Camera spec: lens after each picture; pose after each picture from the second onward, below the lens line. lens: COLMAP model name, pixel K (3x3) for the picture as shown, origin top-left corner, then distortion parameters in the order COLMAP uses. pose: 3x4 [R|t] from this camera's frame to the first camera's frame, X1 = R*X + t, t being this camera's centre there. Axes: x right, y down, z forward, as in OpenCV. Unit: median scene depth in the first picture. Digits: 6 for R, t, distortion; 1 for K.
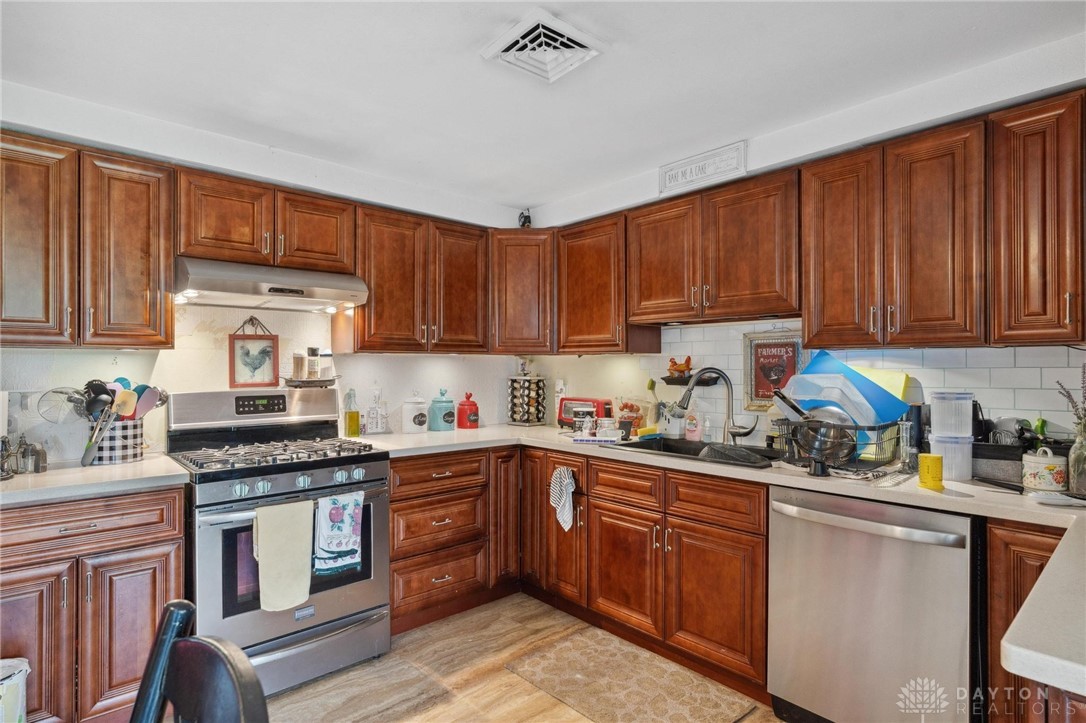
lens RADIAL K [[553.8, 0, 543.2], [0, 553.8, 366.9], [0, 0, 1]] dist [-0.002090, -0.000078]
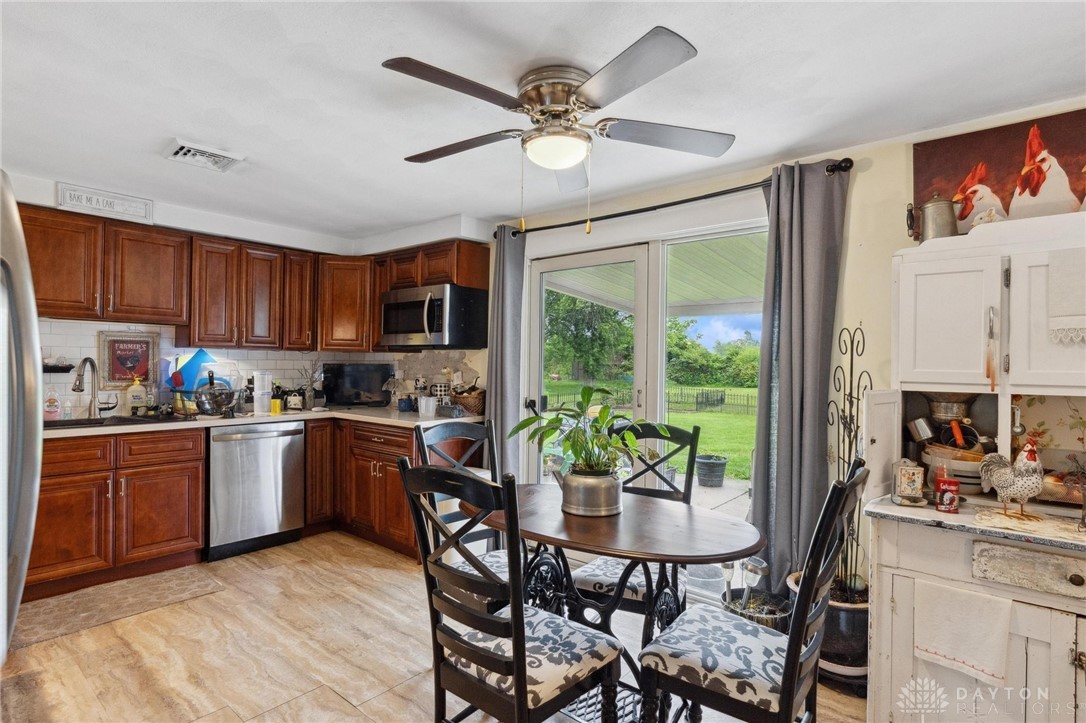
lens RADIAL K [[540.3, 0, 544.0], [0, 540.3, 364.3], [0, 0, 1]] dist [-0.010706, 0.002587]
pose [[-0.136149, -0.003844, 0.990681, -1.138866], [-0.019001, 0.999819, 0.001268, -0.004769], [-0.990506, -0.018651, -0.136197, 0.166186]]
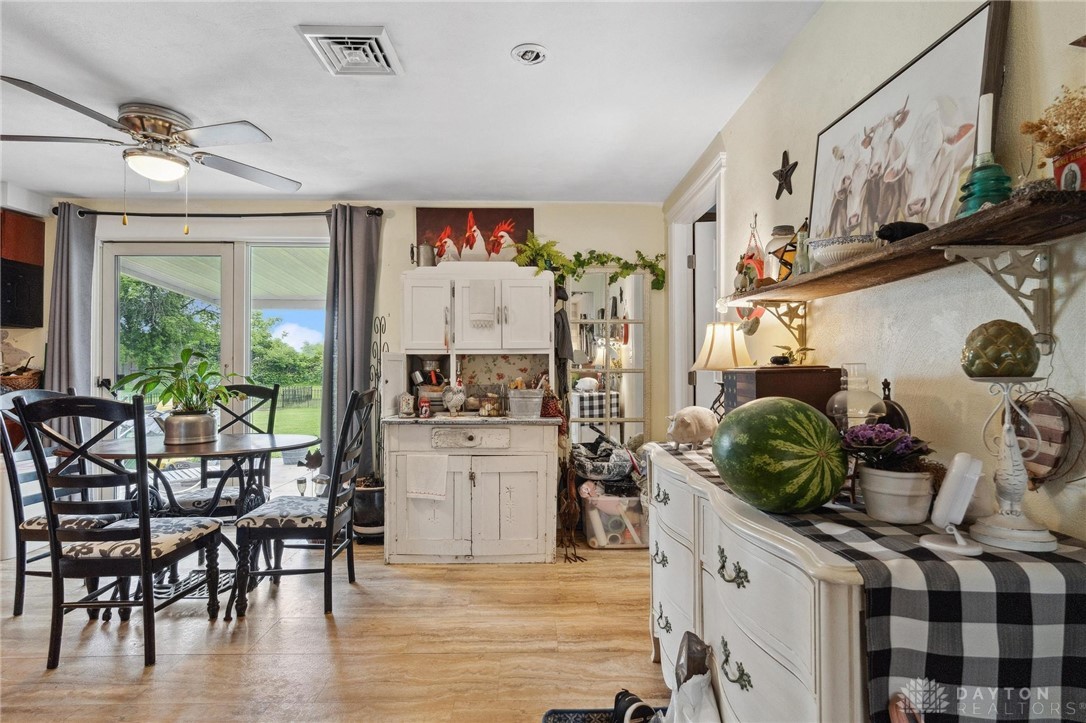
lens RADIAL K [[540.3, 0, 545.8], [0, 540.3, 365.7], [0, 0, 1]] dist [-0.010706, 0.002587]
pose [[-0.760759, 0.003002, 0.649028, -1.807995], [-0.003938, 0.999950, -0.009241, 0.104110], [-0.649023, -0.009586, -0.760709, 0.428058]]
